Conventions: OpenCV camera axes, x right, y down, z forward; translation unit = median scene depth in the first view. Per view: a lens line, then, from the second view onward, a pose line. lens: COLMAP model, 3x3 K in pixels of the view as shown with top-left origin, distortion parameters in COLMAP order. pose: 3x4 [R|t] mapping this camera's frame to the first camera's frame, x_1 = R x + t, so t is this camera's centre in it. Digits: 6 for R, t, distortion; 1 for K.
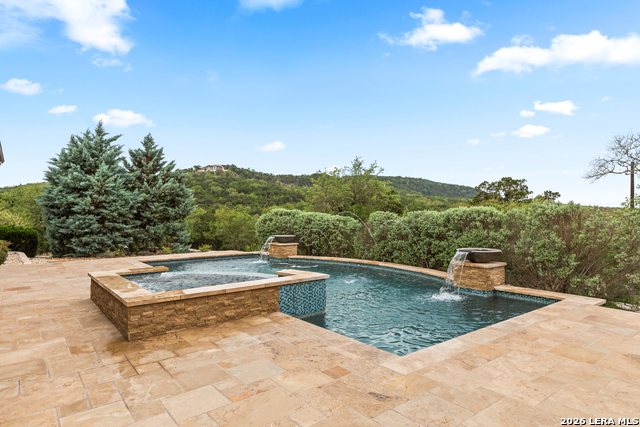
lens RADIAL K [[380.1, 0, 323.9], [0, 380.1, 214.1], [0, 0, 1]] dist [-0.000977, -0.000155]
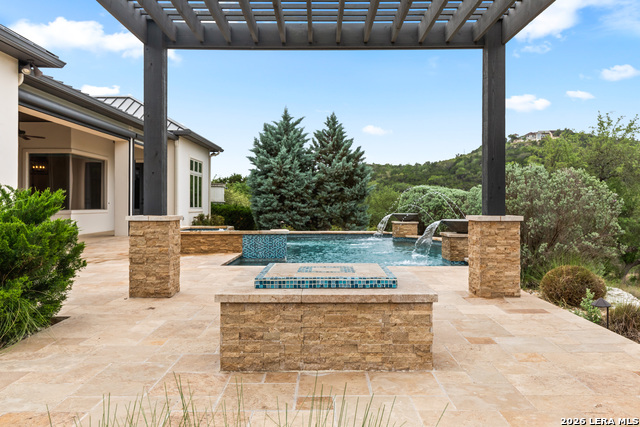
lens RADIAL K [[539.1, 0, 320.3], [0, 539.1, 212.2], [0, 0, 1]] dist [0.015213, 0.003074]
pose [[0.765772, 0.012695, -0.642987, 0.479909], [-0.002797, 0.999861, 0.016409, 0.026887], [0.643106, -0.010767, 0.765702, -0.109726]]
